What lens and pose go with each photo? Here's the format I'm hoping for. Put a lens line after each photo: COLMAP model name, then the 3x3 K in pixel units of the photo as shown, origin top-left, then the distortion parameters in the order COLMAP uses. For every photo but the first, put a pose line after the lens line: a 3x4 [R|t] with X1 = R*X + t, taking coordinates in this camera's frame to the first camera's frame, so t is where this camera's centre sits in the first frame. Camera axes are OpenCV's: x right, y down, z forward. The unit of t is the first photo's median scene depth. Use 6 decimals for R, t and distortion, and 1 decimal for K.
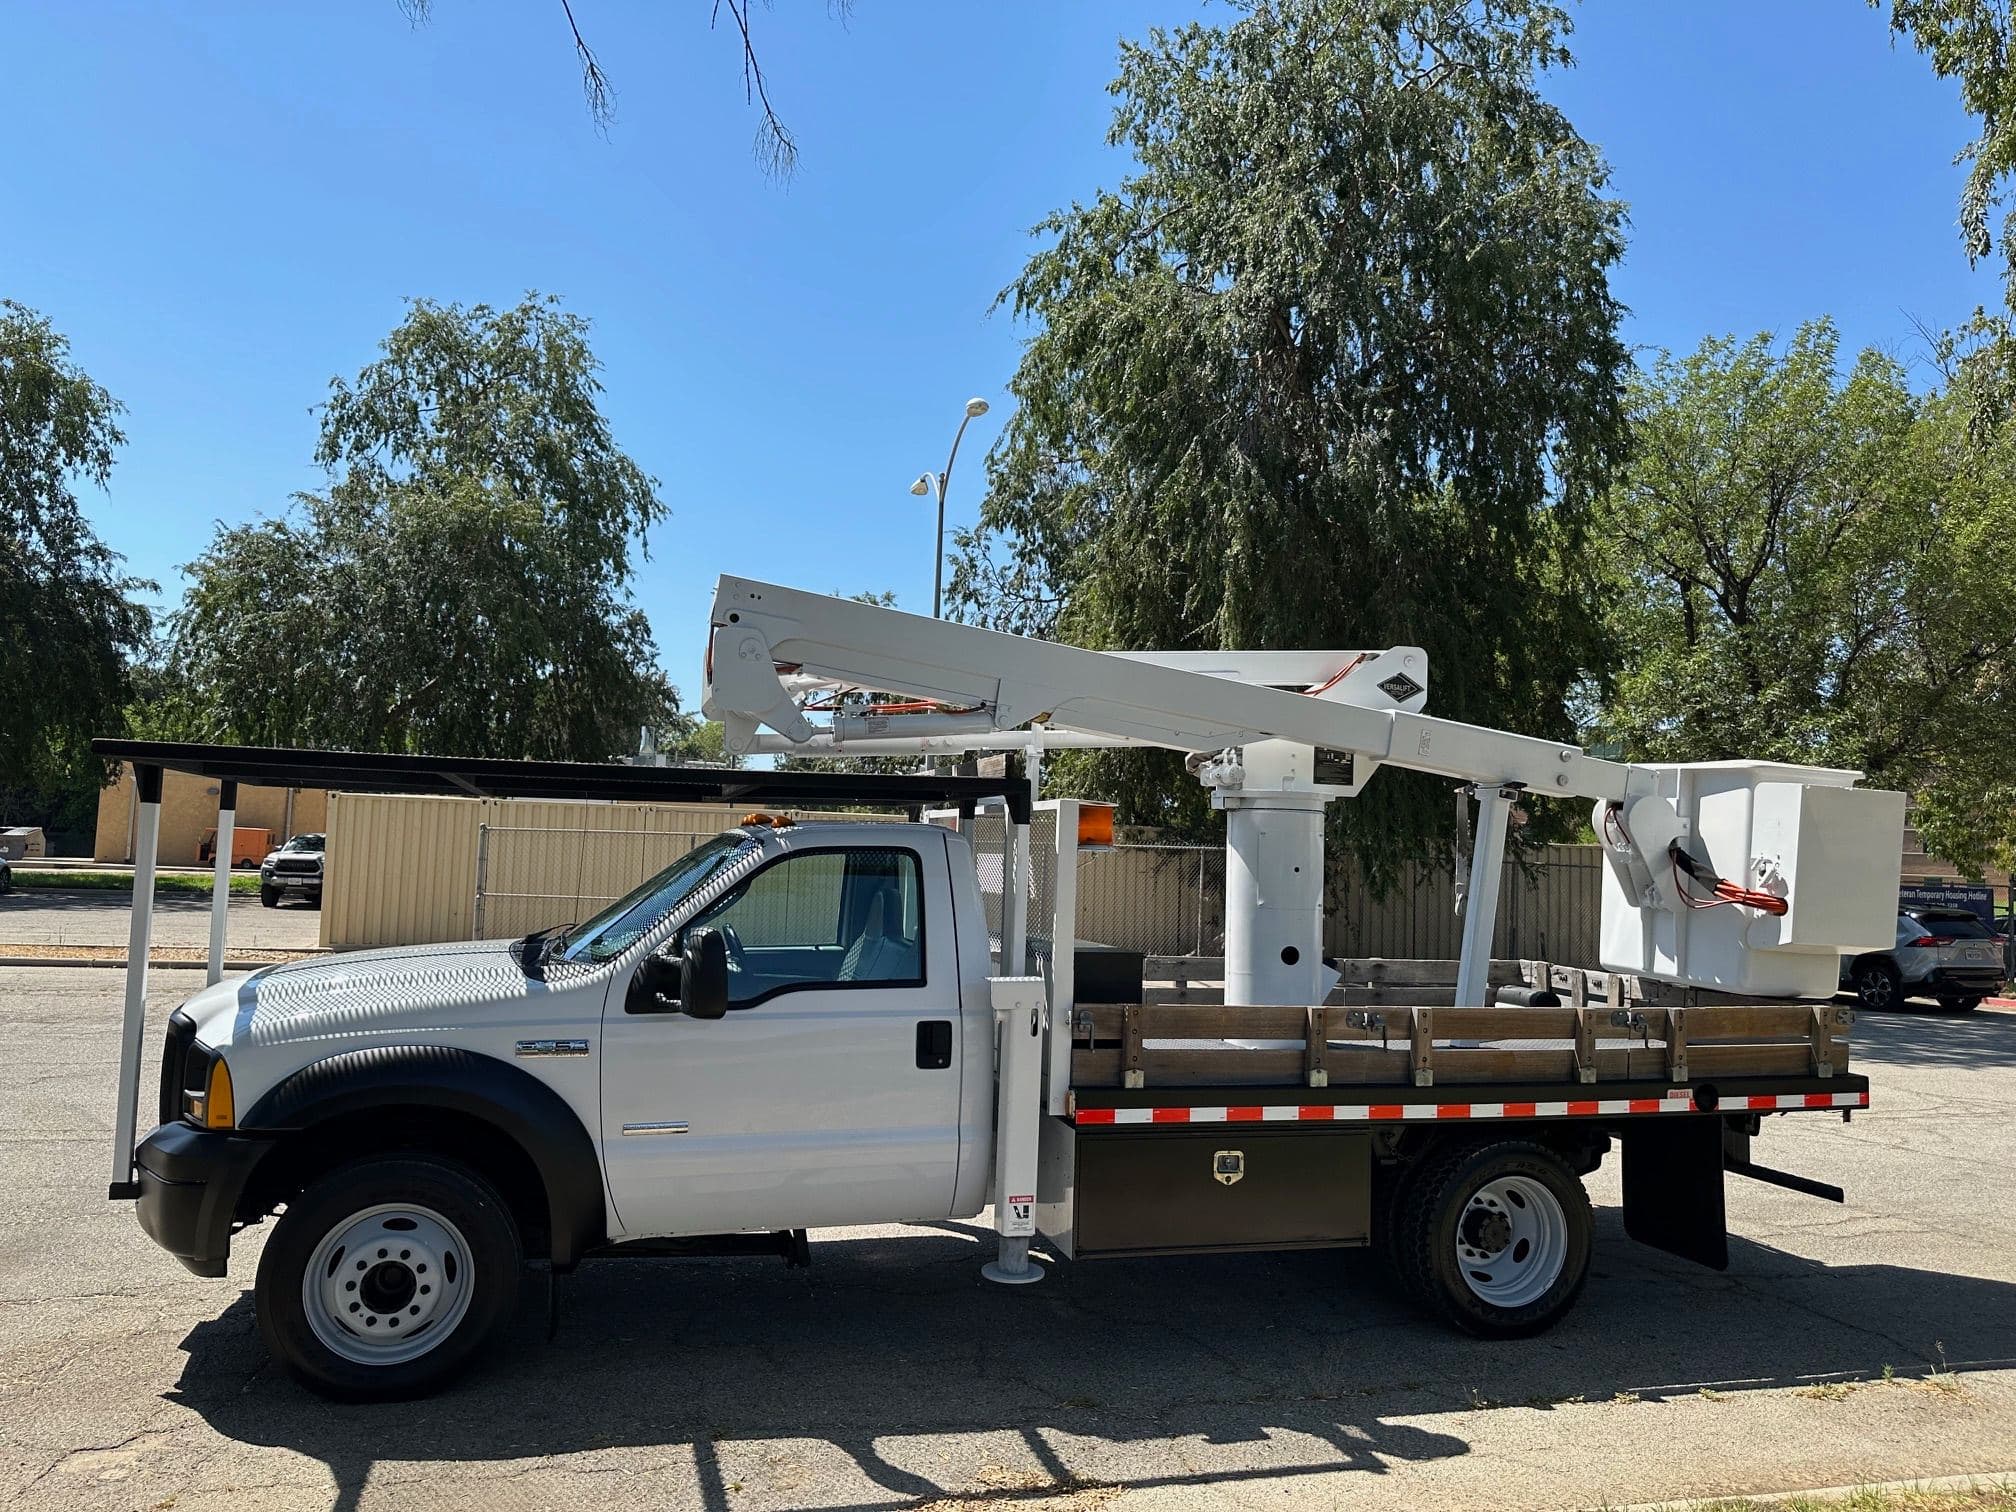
lens RADIAL K [[1427.1, 0, 1022.0], [0, 1427.1, 748.9], [0, 0, 1]] dist [0.054545, -0.070223]
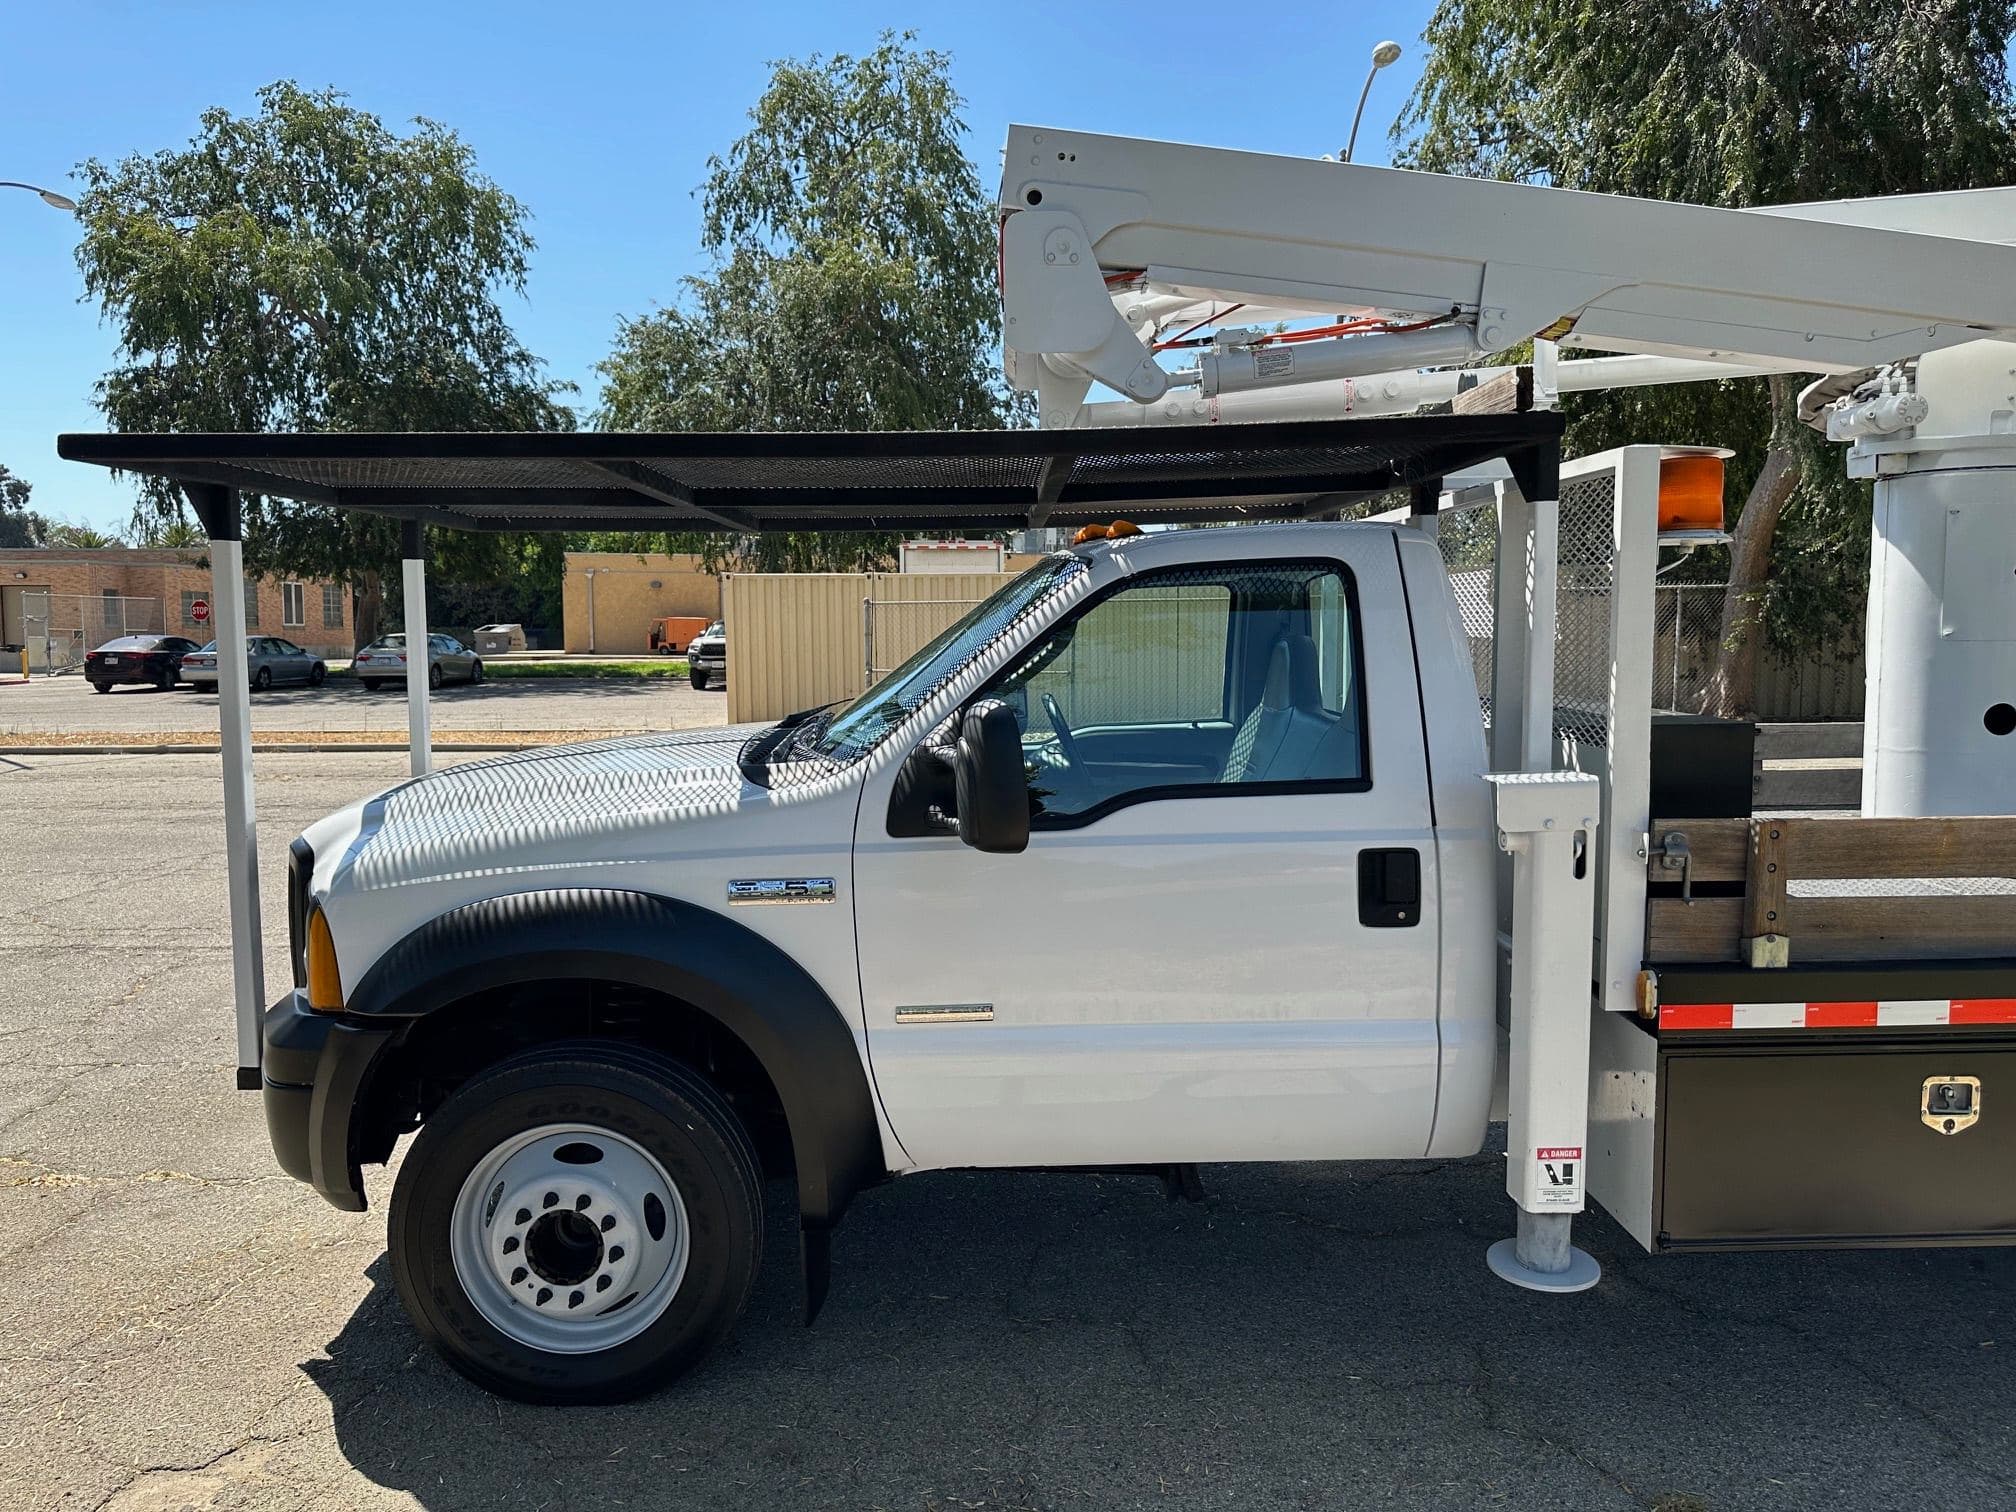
lens RADIAL K [[1427.1, 0, 1024.6], [0, 1427.1, 748.3], [0, 0, 1]] dist [0.054545, -0.070223]
pose [[0.961509, -0.017824, -0.274196, -0.042340], [0.061759, 0.986380, 0.152447, 0.049863], [0.267744, -0.163513, 0.949514, 0.396358]]
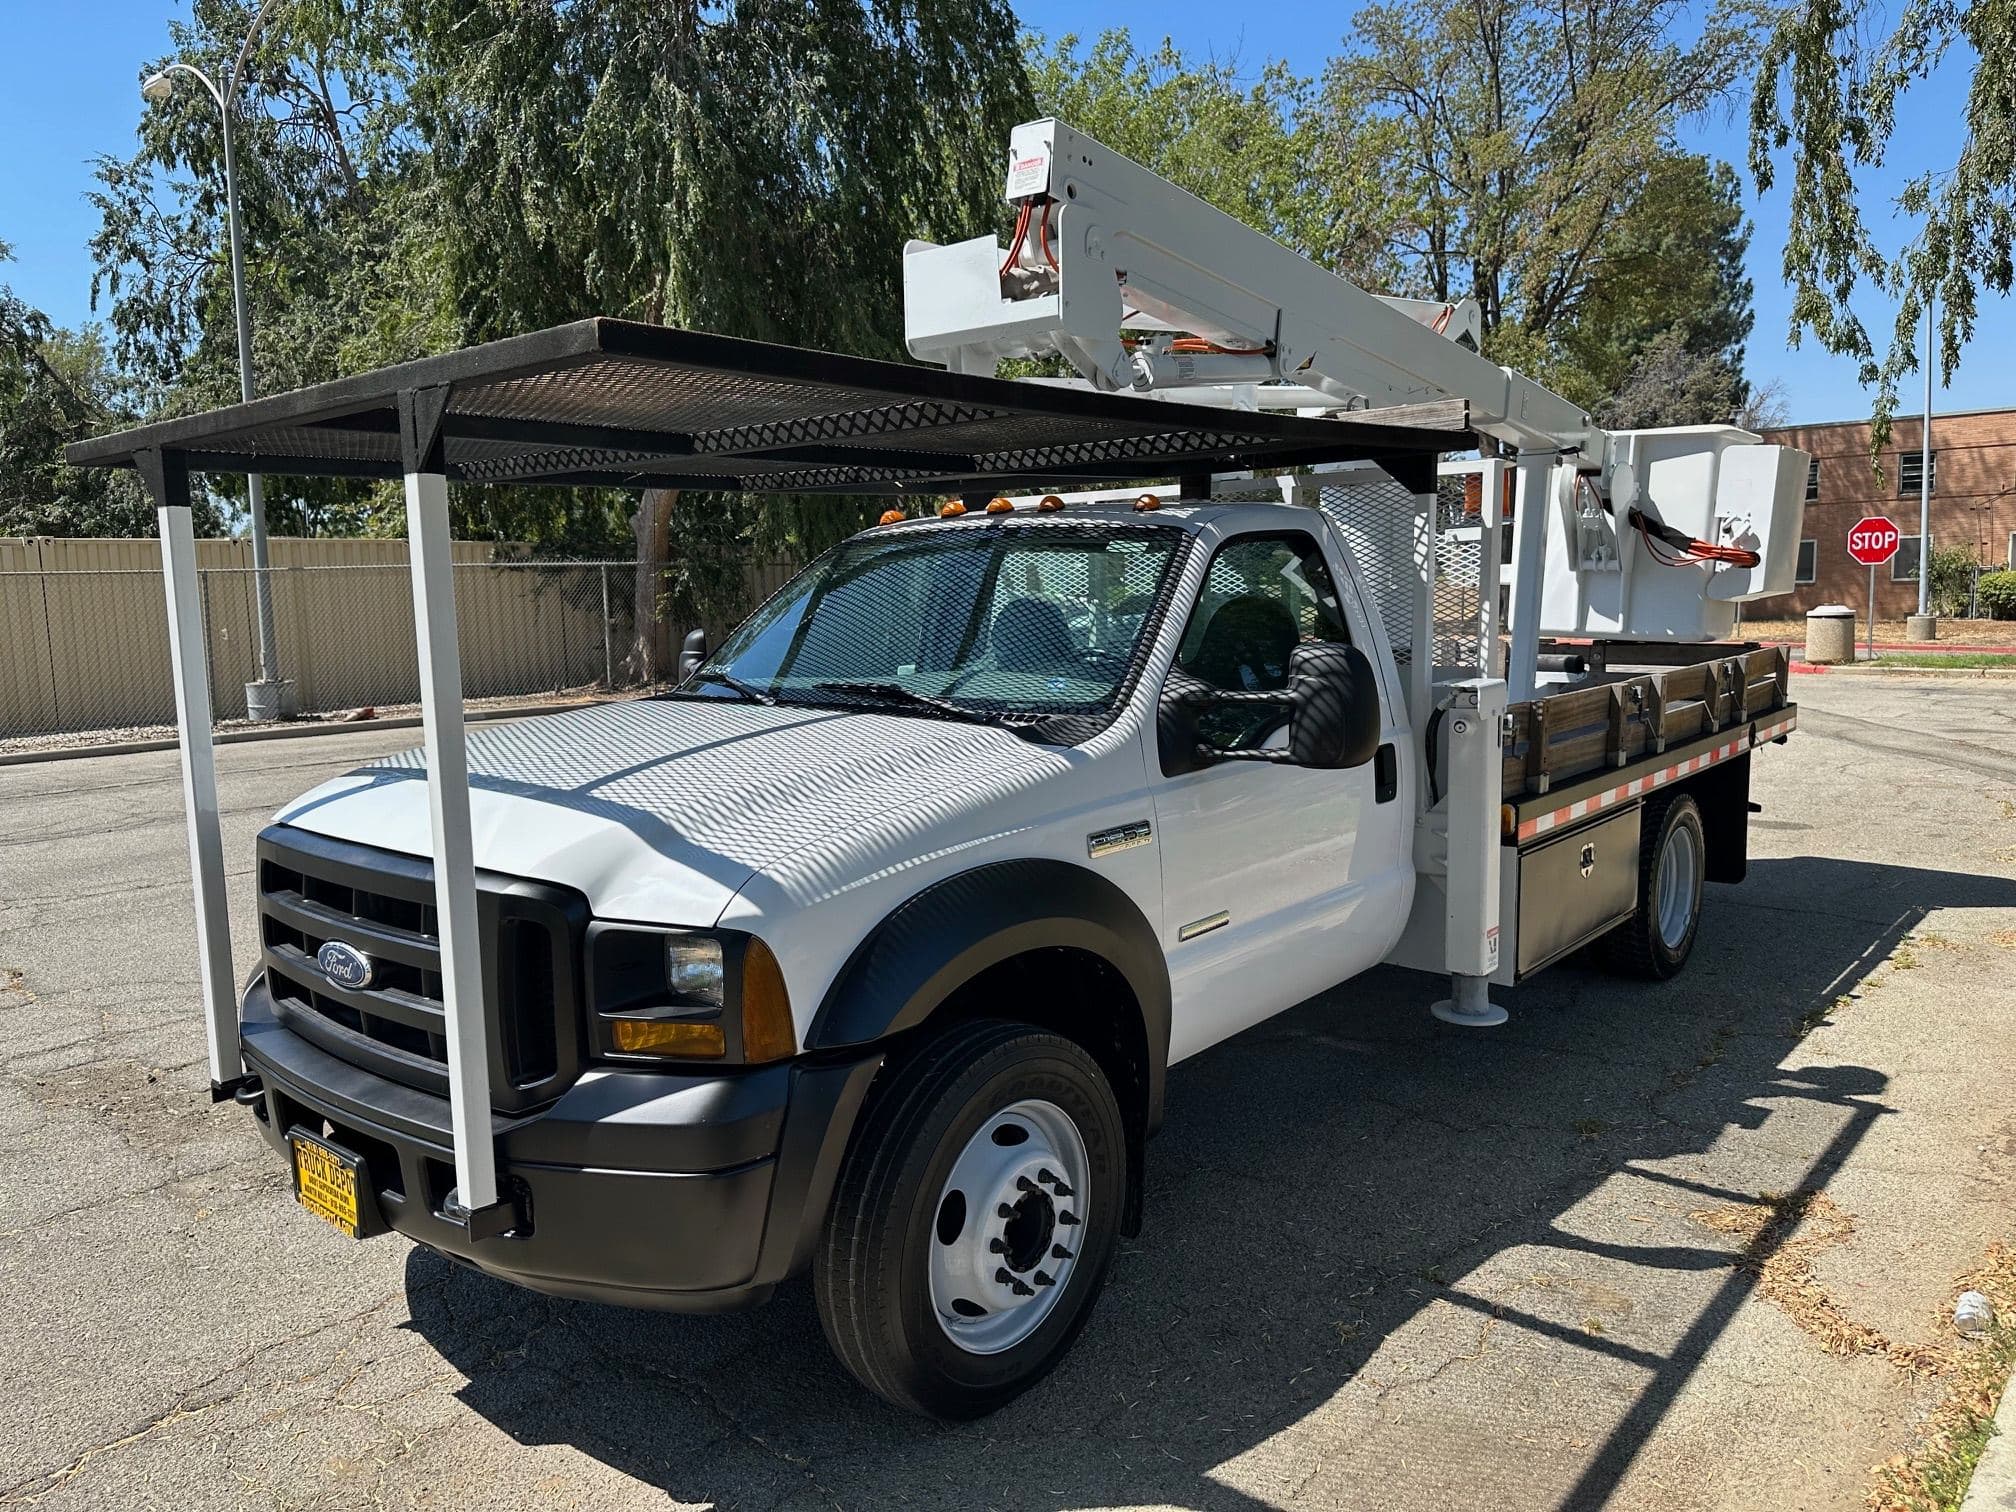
lens RADIAL K [[1427.1, 0, 1009.3], [0, 1427.1, 759.0], [0, 0, 1]] dist [0.054545, -0.070223]
pose [[0.836588, -0.118752, 0.534807, -0.650593], [0.007680, 0.978670, 0.205296, 0.032143], [-0.547779, -0.167640, 0.819655, 0.442055]]
